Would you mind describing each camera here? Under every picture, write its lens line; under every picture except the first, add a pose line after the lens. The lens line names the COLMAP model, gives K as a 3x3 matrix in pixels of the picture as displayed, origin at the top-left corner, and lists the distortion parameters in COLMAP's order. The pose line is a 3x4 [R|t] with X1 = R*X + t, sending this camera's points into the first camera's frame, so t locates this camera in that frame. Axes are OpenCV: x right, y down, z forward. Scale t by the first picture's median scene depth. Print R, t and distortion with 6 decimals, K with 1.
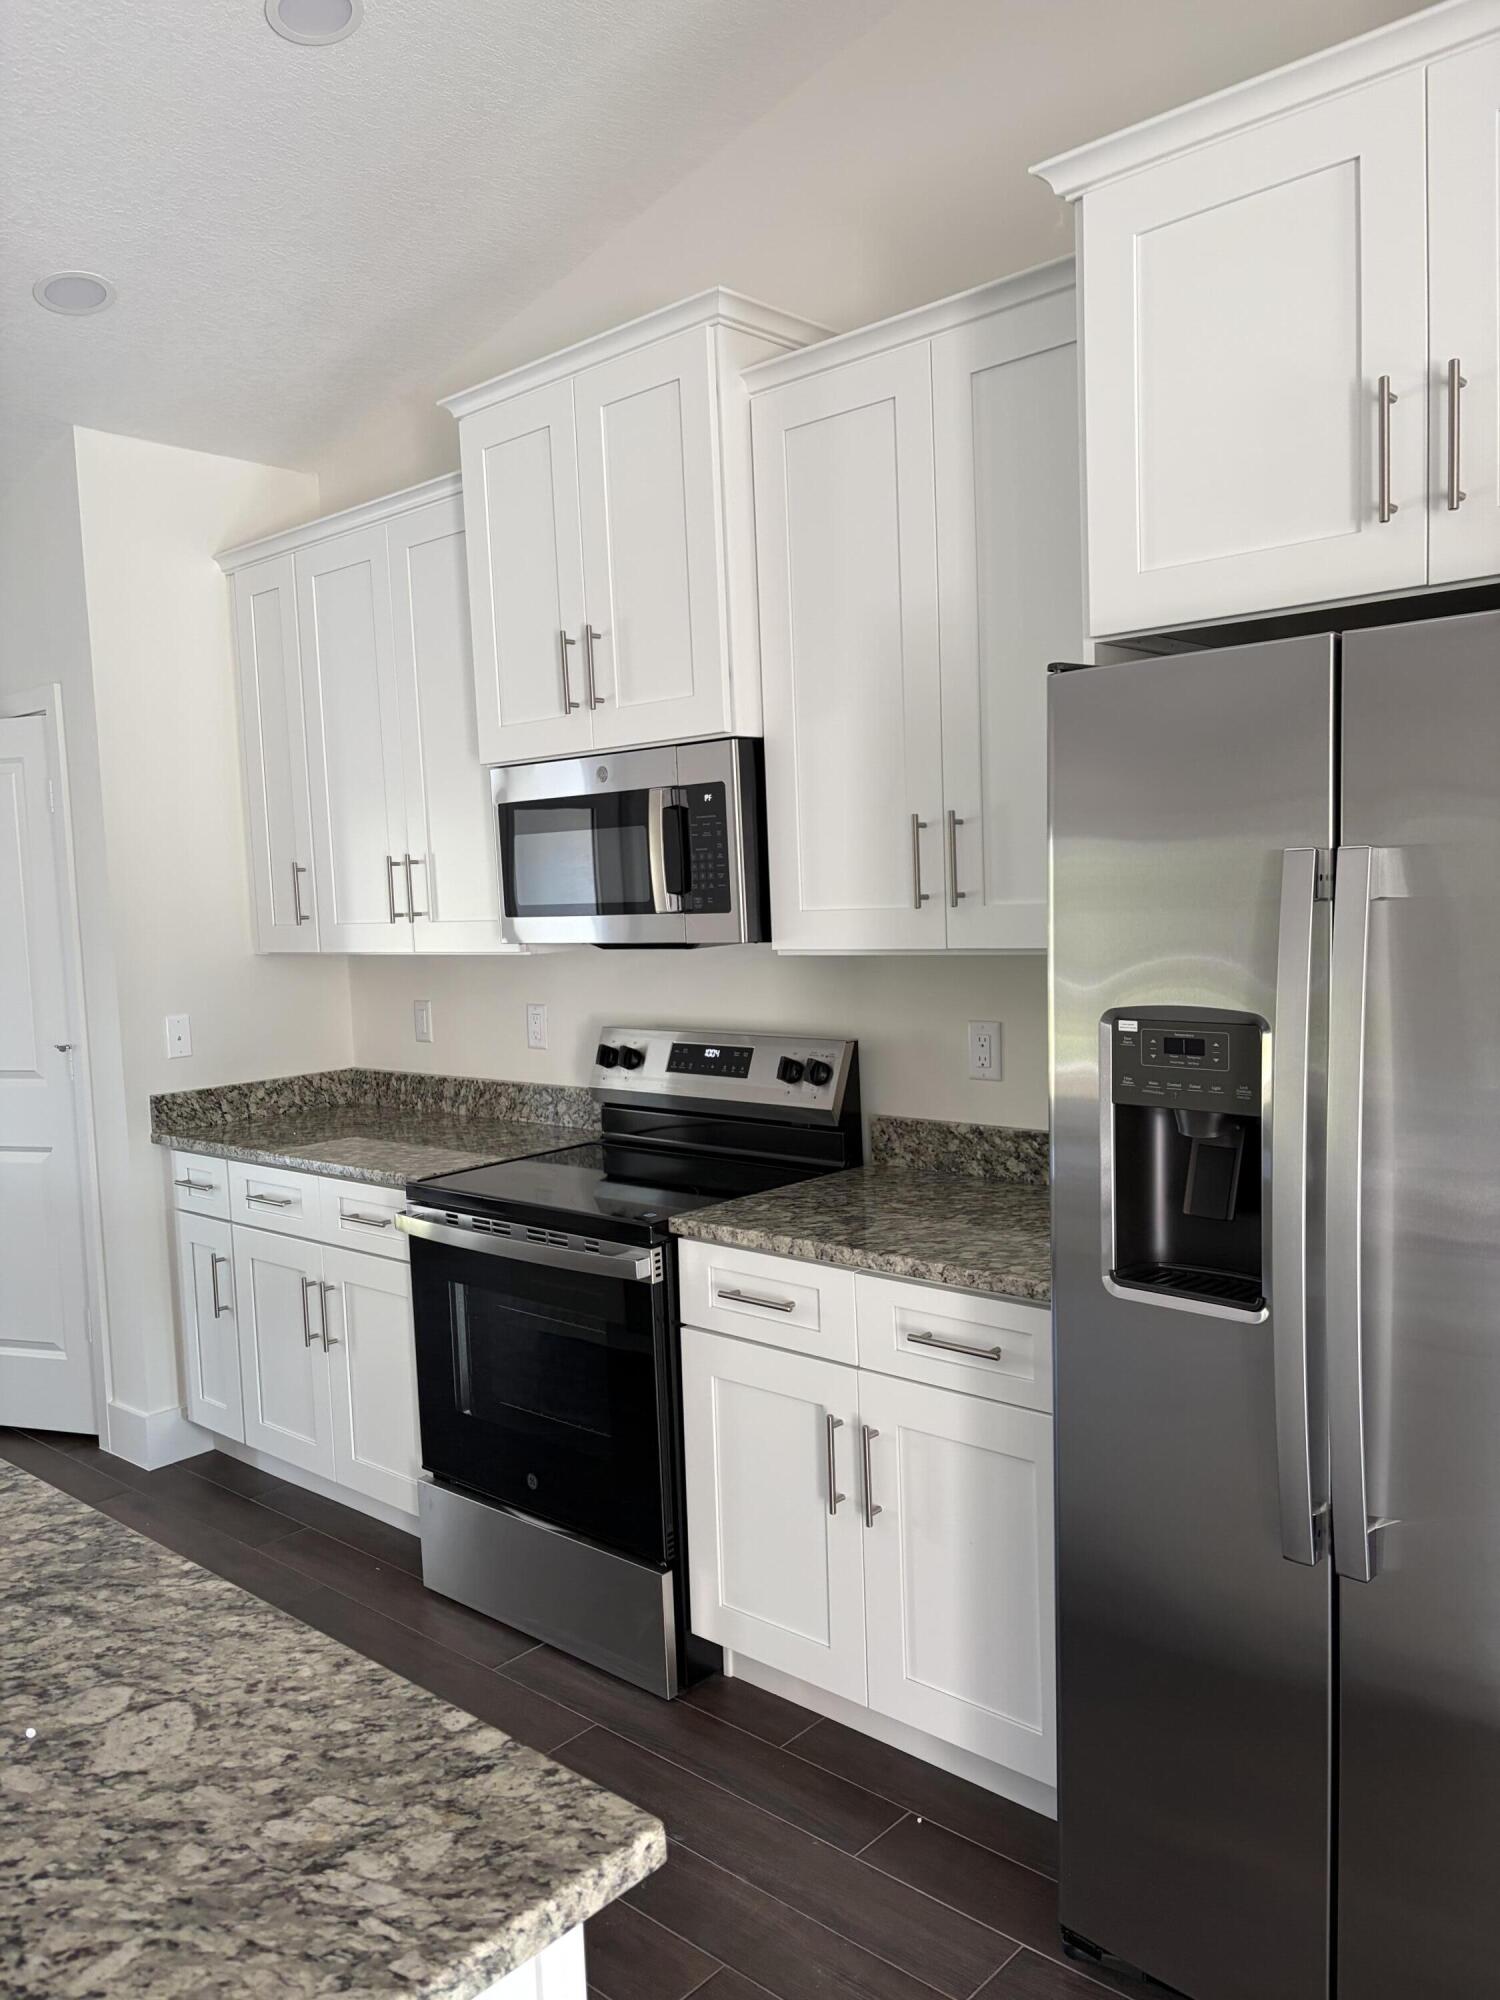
lens RADIAL K [[1495.1, 0, 727.8], [0, 1495.1, 1000.8], [0, 0, 1]] dist [0.092660, -0.100380]
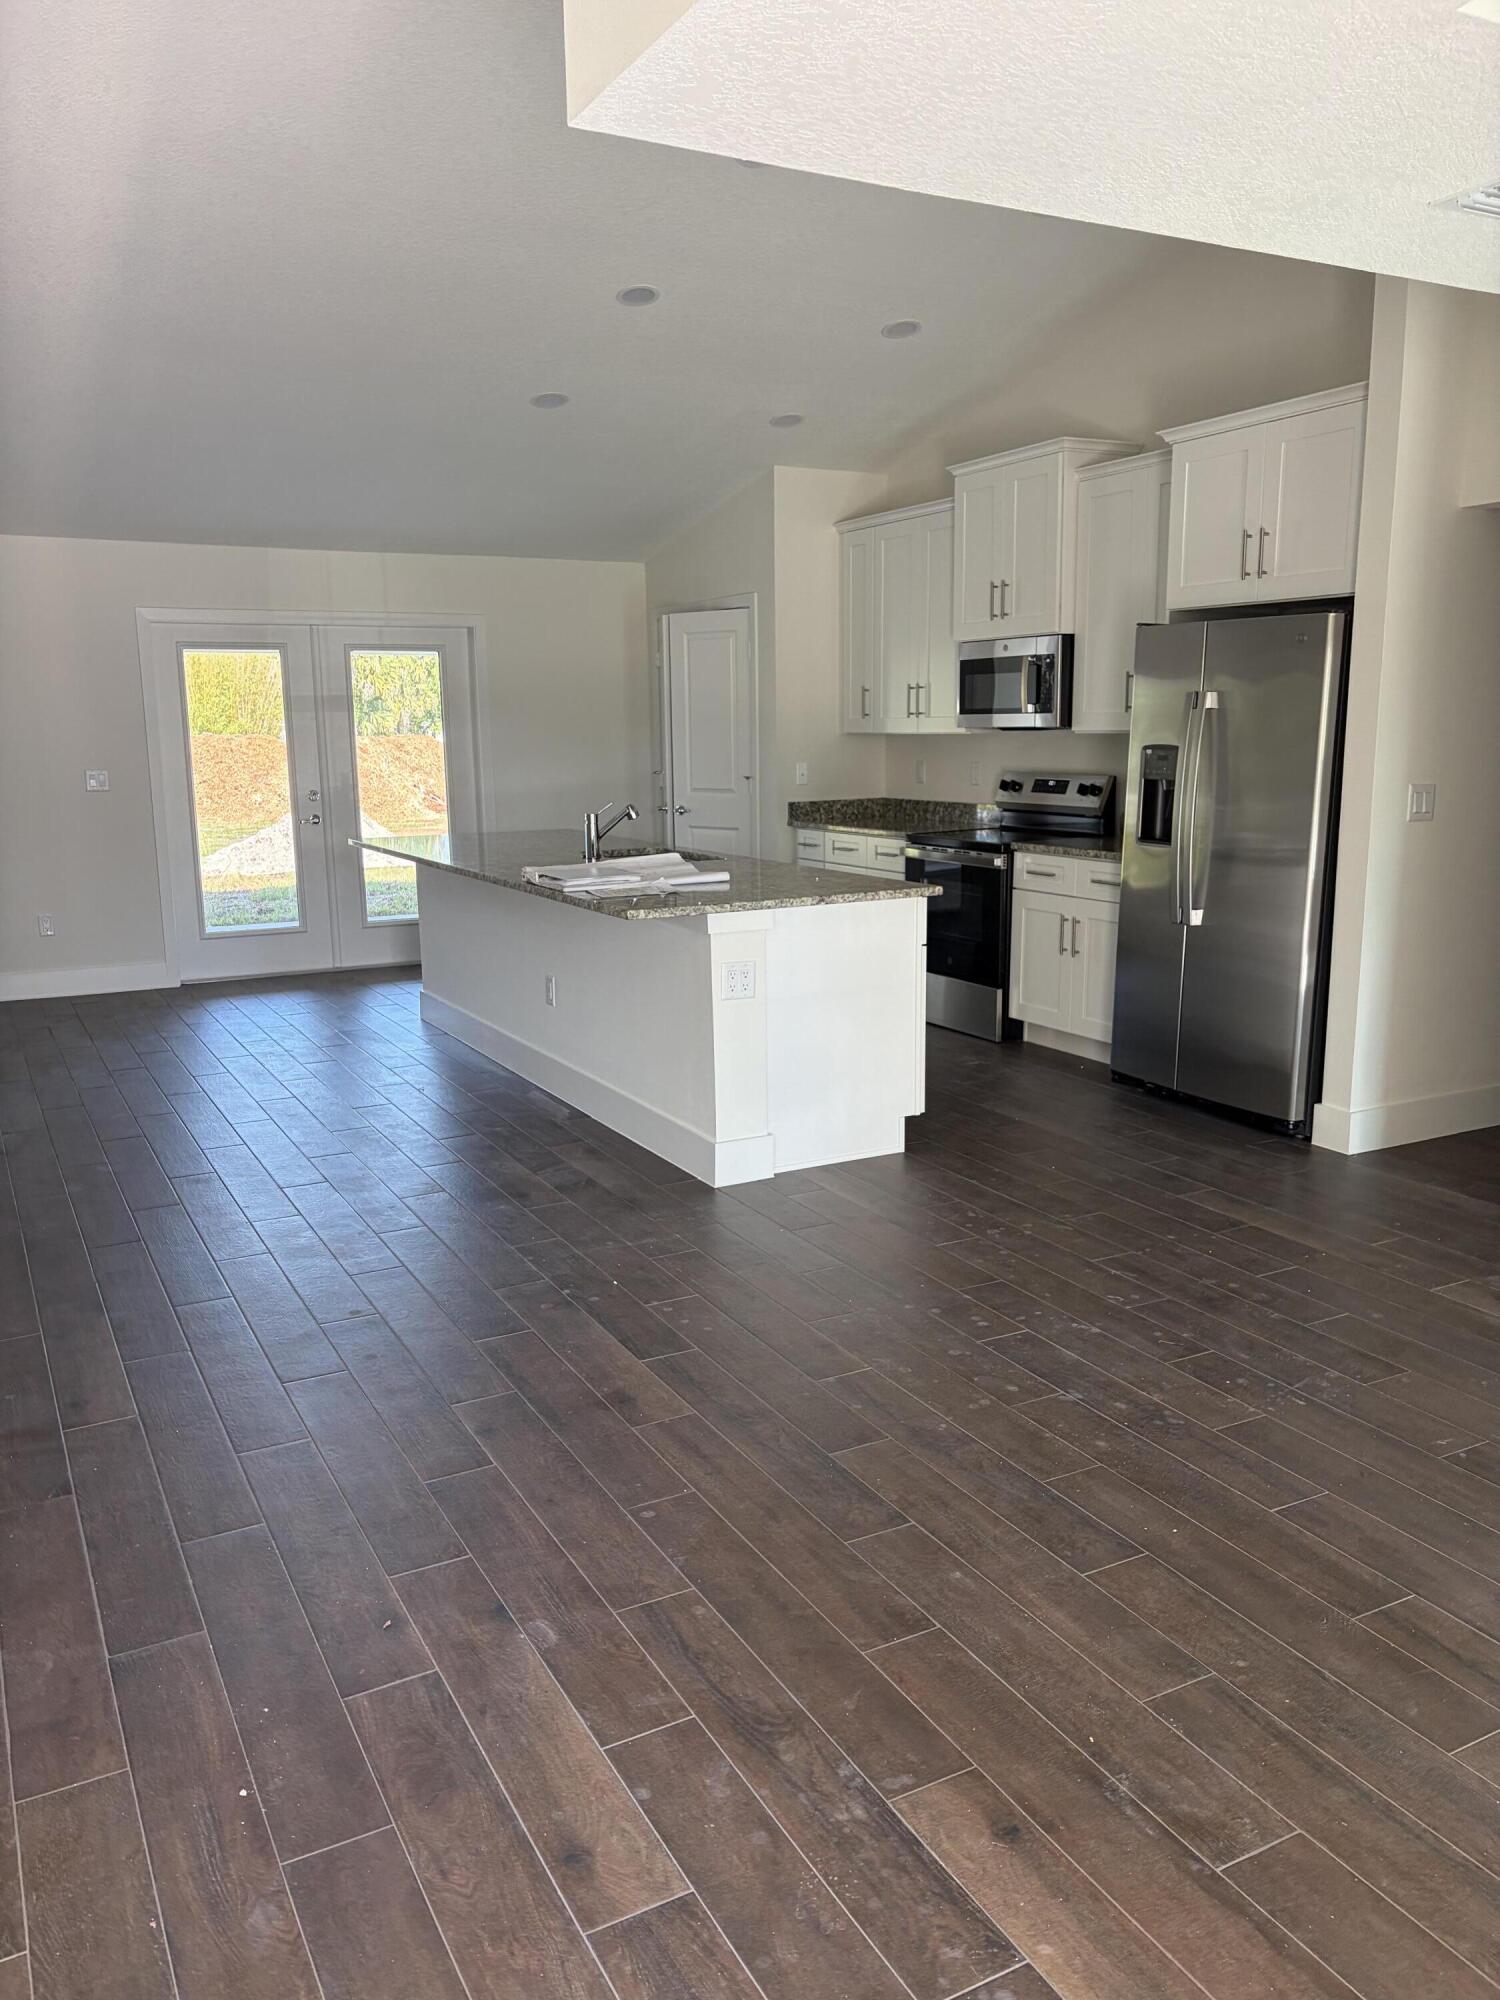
lens RADIAL K [[1504.2, 0, 748.5], [0, 1504.2, 1016.7], [0, 0, 1]] dist [0.101038, -0.145762]
pose [[0.945345, 0.091474, -0.312980, 0.297061], [-0.051325, 0.989623, 0.134211, 0.101508], [0.322009, -0.110812, 0.940229, -1.236566]]
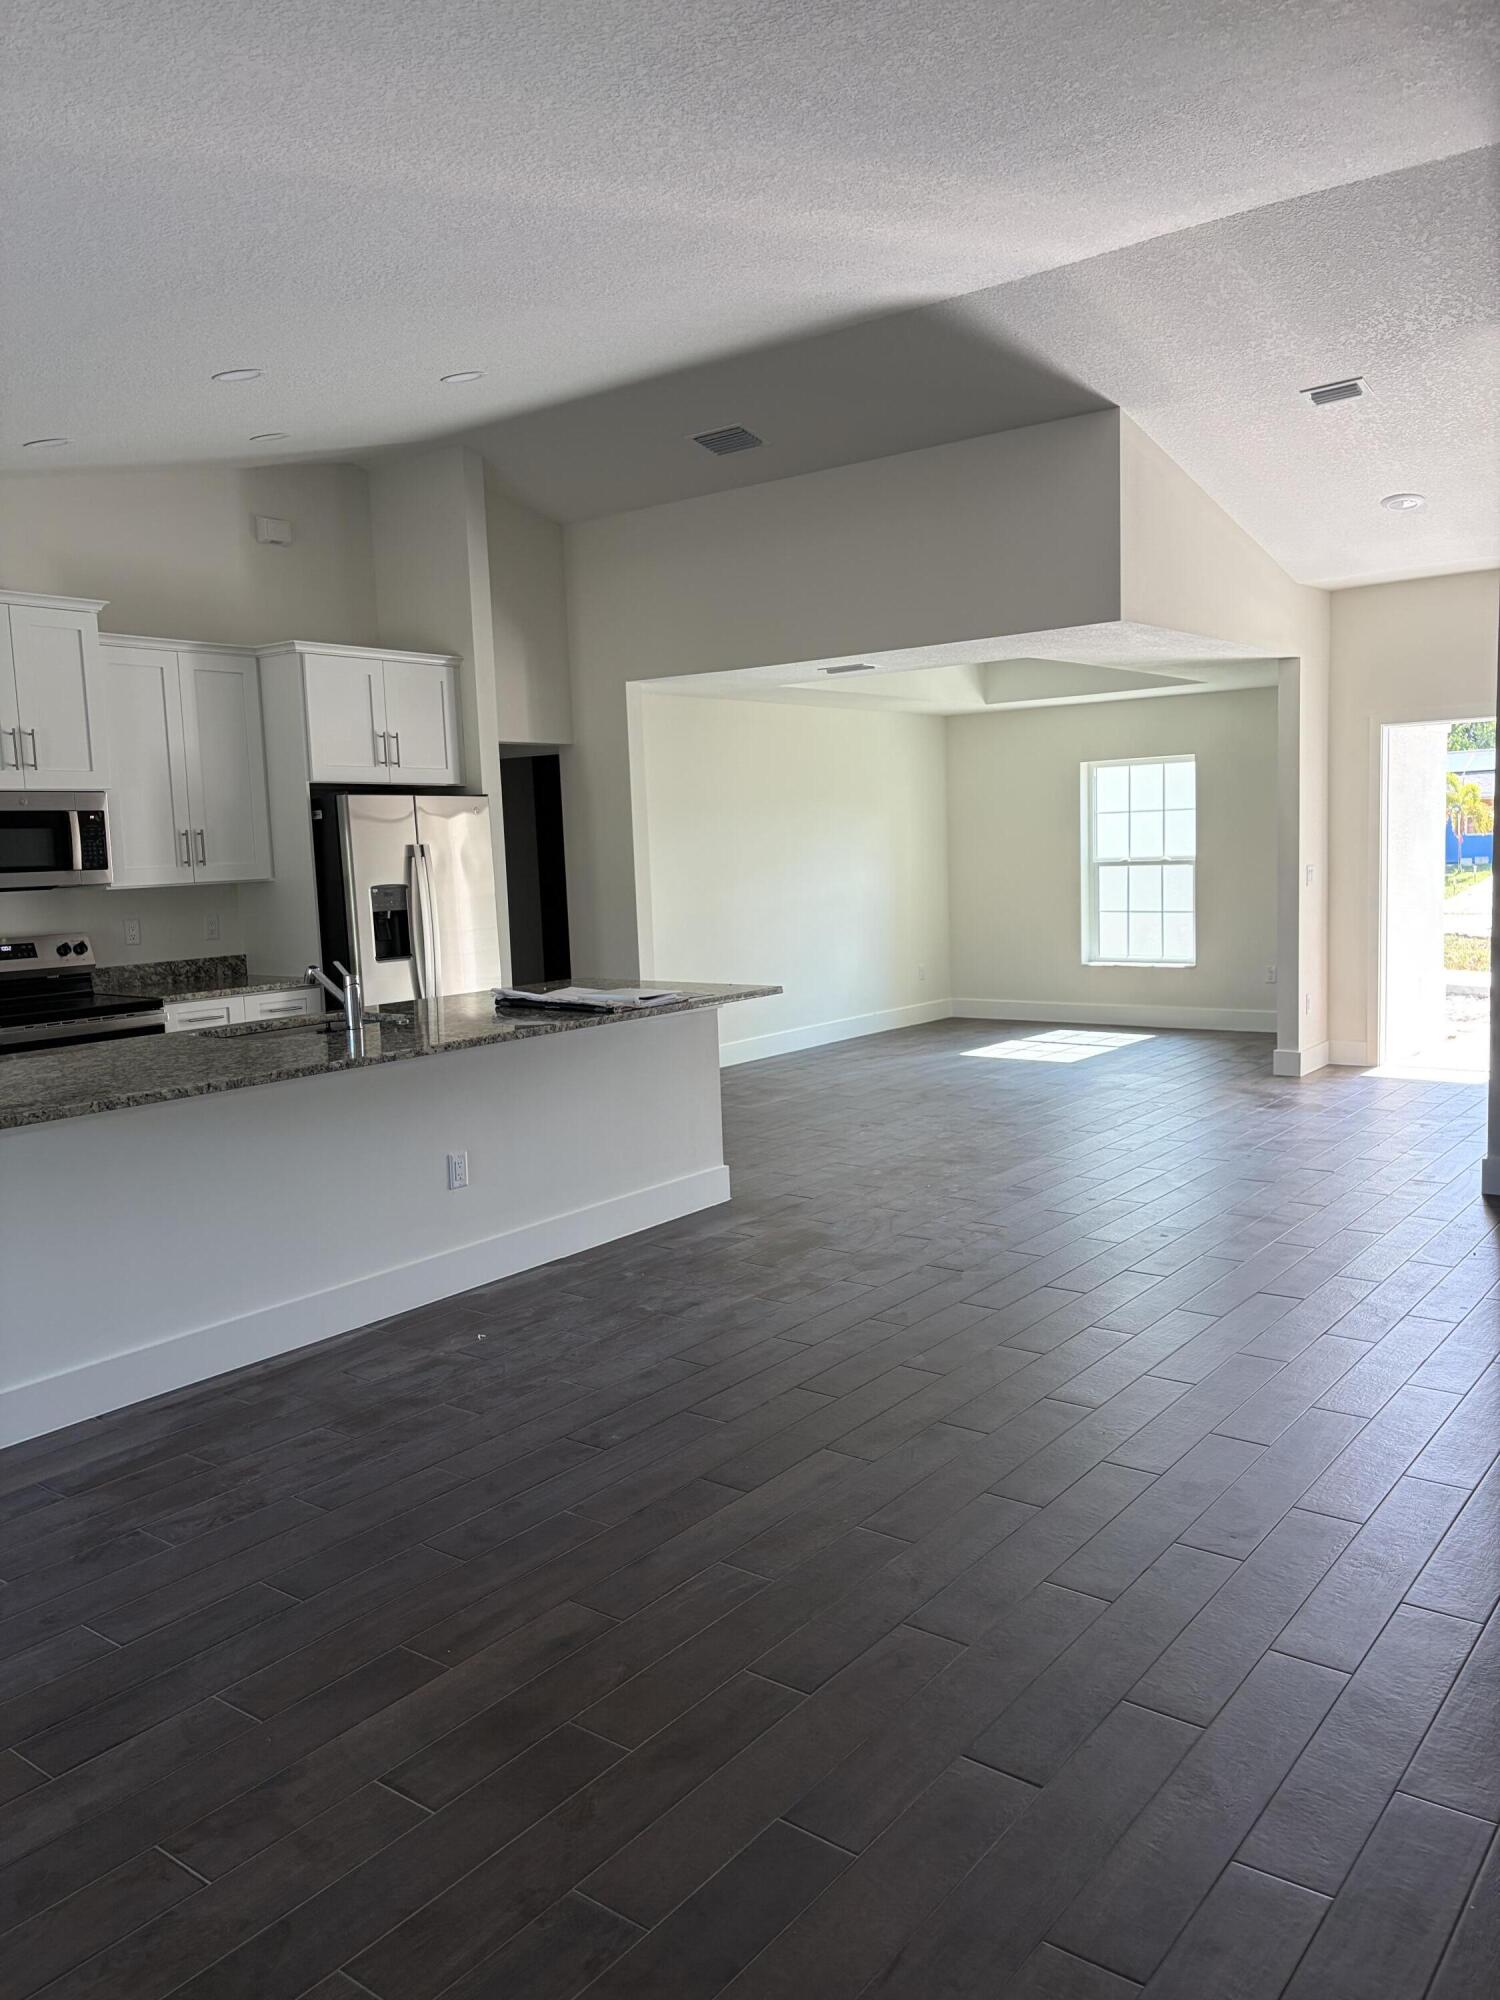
lens RADIAL K [[1504.2, 0, 748.5], [0, 1504.2, 1016.7], [0, 0, 1]] dist [0.101038, -0.145762]
pose [[-0.093202, -0.074266, 0.992874, -2.145648], [0.116620, 0.989536, 0.084964, 0.069285], [-0.988794, 0.123707, -0.083566, 0.251757]]
